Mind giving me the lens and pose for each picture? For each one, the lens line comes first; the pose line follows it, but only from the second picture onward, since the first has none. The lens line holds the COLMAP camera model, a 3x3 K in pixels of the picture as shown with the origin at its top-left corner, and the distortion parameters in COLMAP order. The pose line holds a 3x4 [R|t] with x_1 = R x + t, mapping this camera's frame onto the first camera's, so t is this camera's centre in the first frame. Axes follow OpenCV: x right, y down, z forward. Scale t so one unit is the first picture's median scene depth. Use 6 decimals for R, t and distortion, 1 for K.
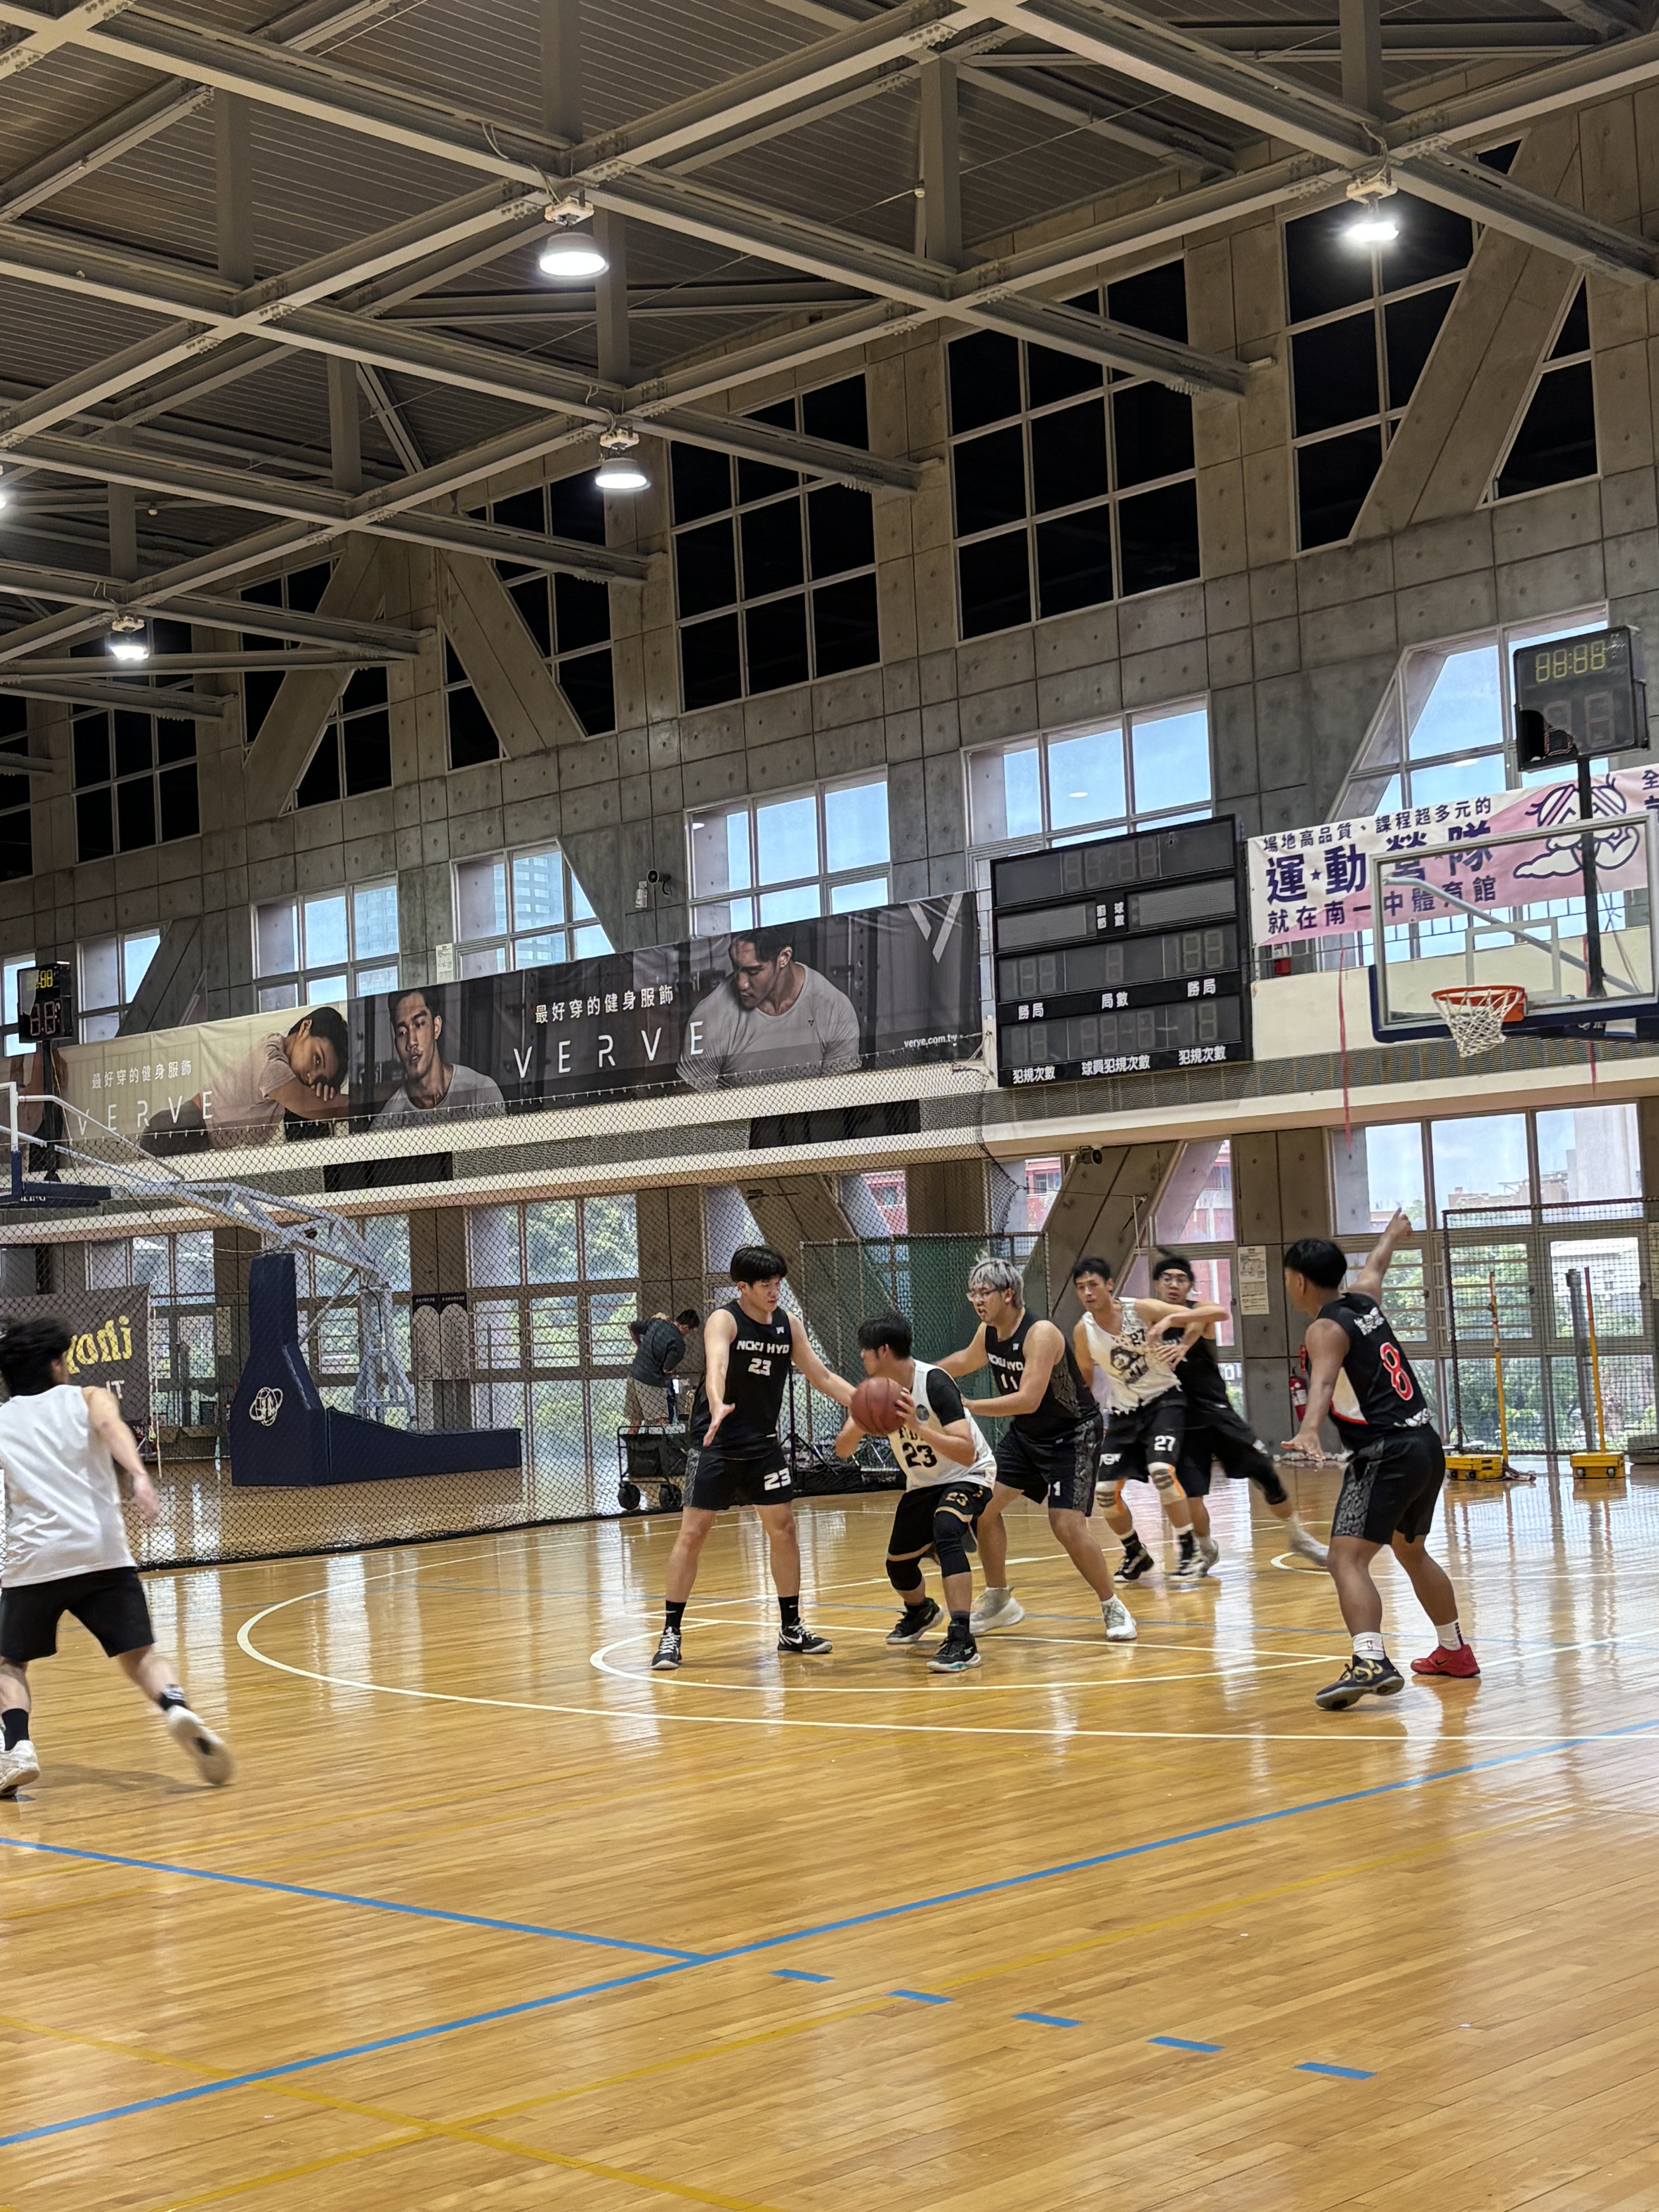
lens RADIAL K [[2932.3, 0, 829.5], [0, 2932.3, 1106.0], [0, 0, 1]] dist [0.231970, -1.018343]
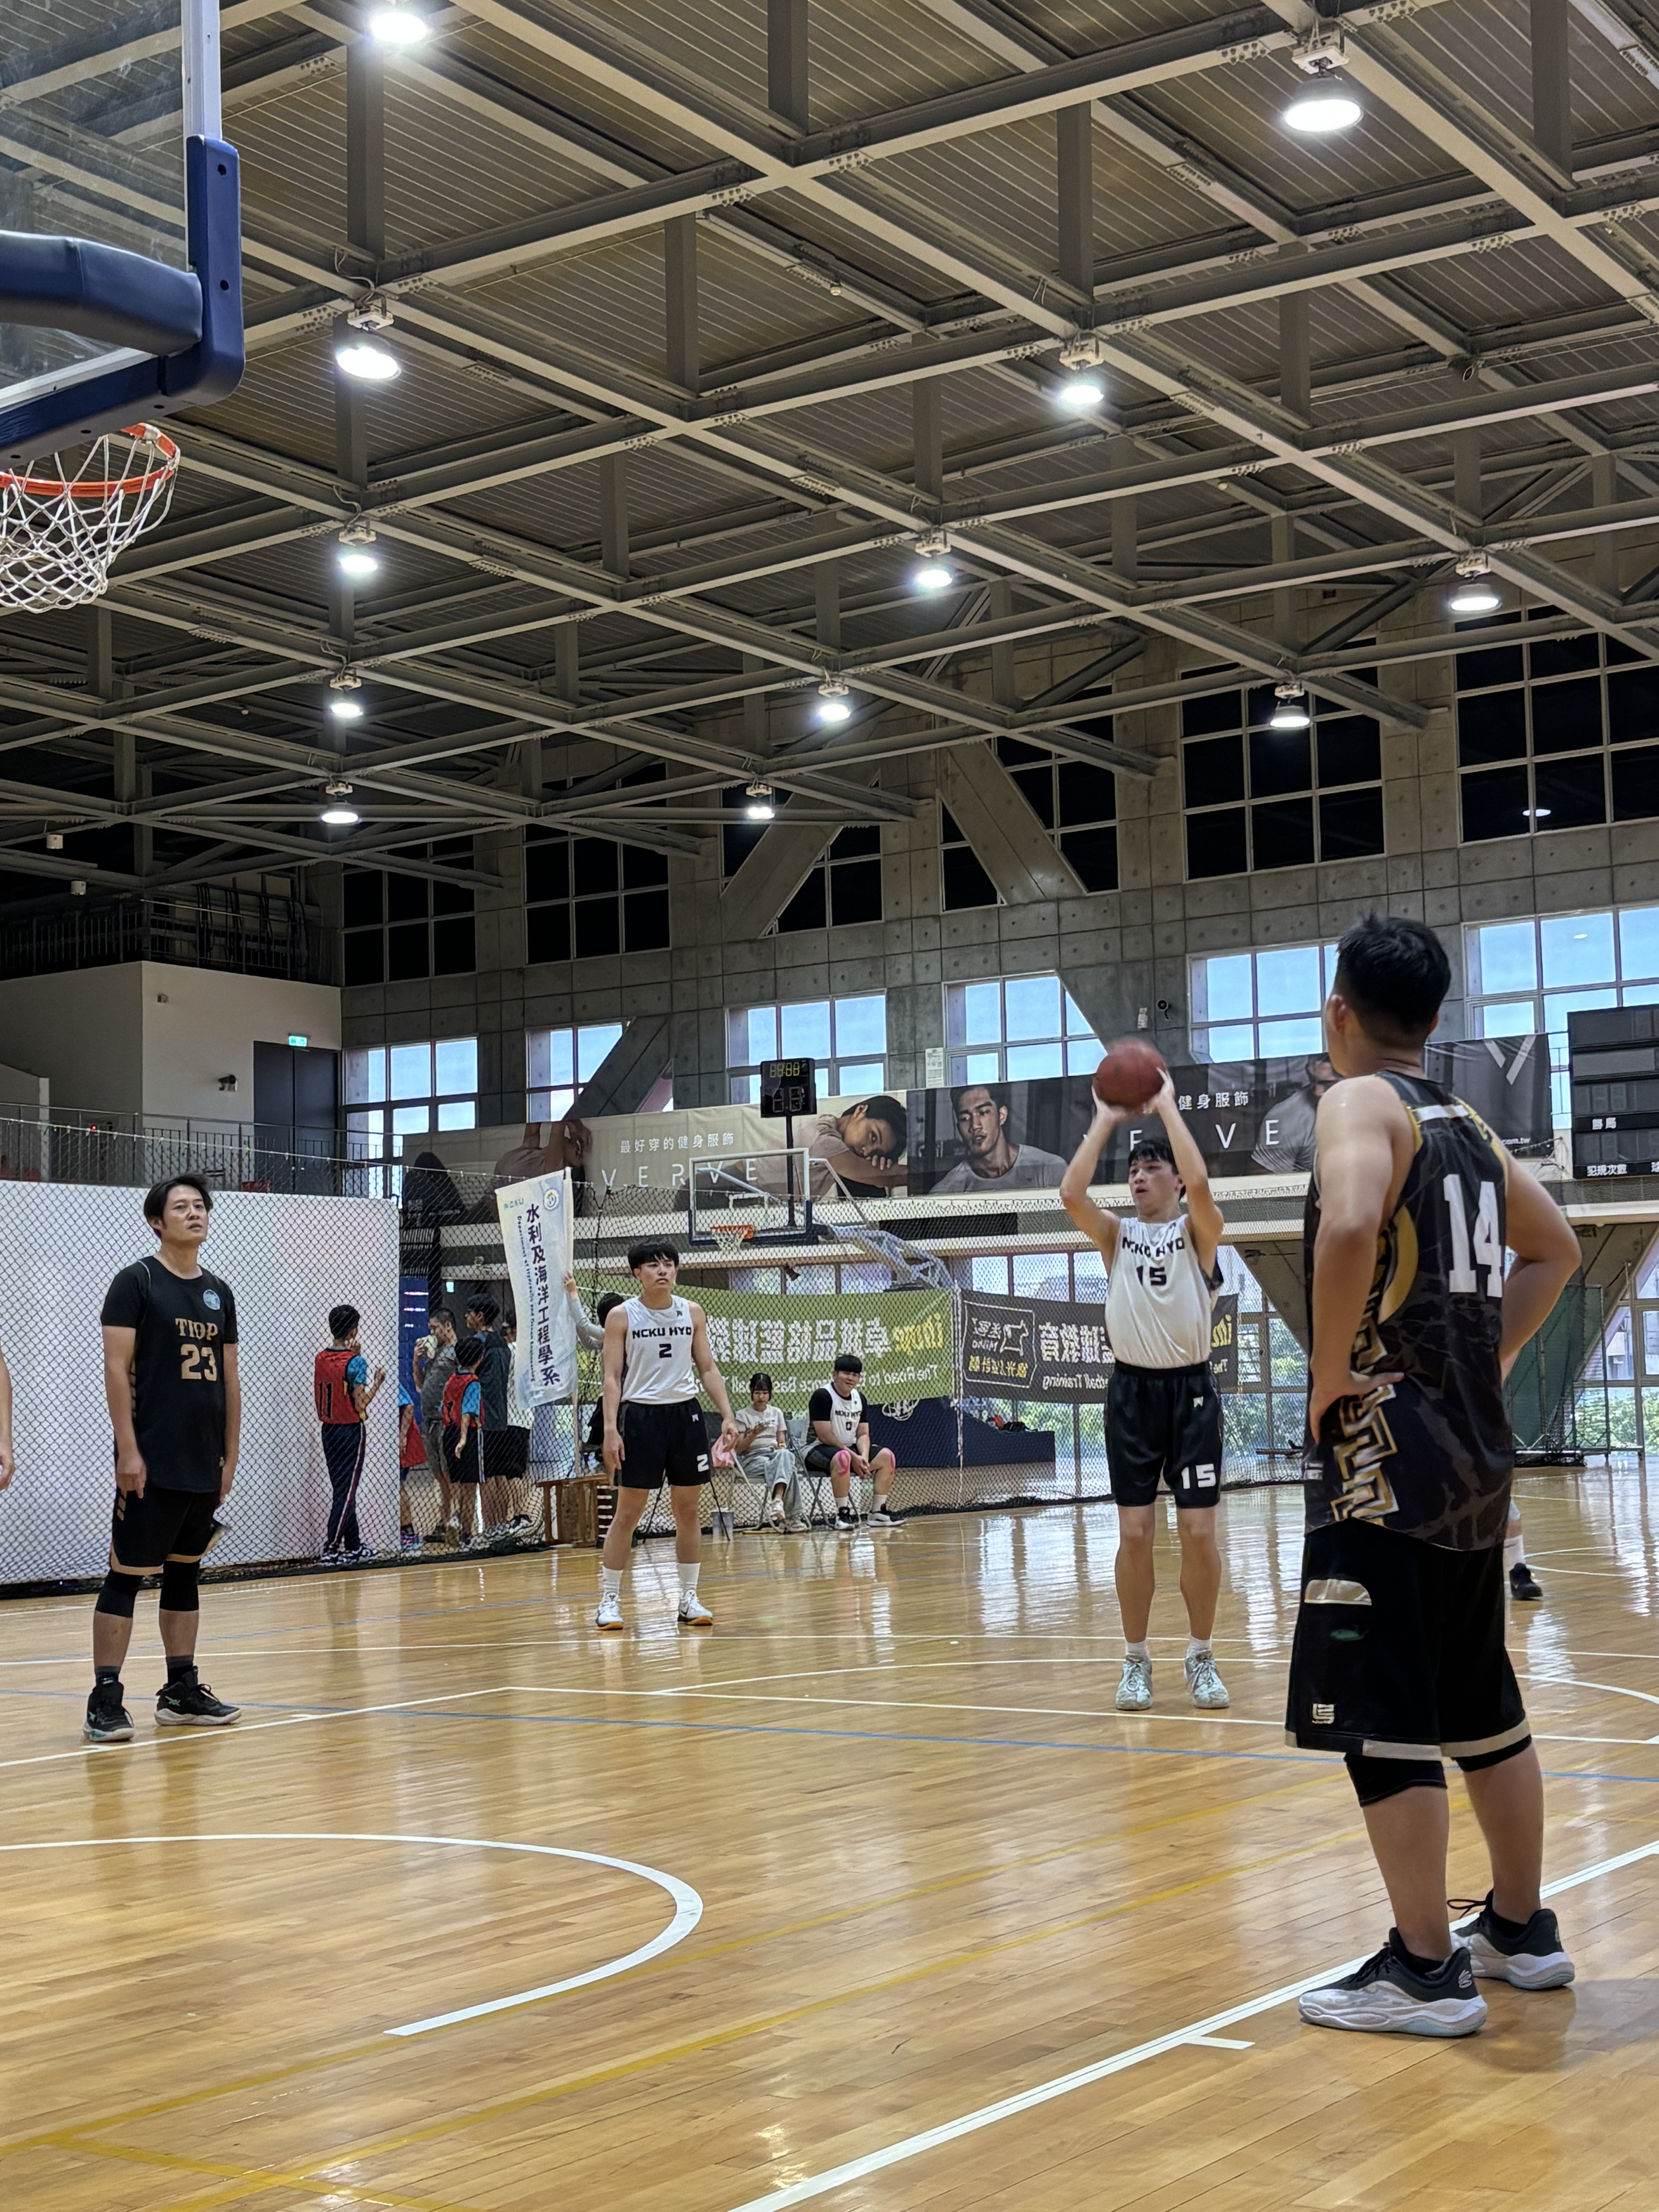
lens RADIAL K [[2932.3, 0, 829.5], [0, 2932.3, 1106.0], [0, 0, 1]] dist [0.231970, -1.018343]
pose [[0.986273, 0.038128, 0.160658, -0.404693], [-0.033198, 0.998895, -0.033258, 0.014000], [-0.161749, 0.027468, 0.986450, -0.247375]]
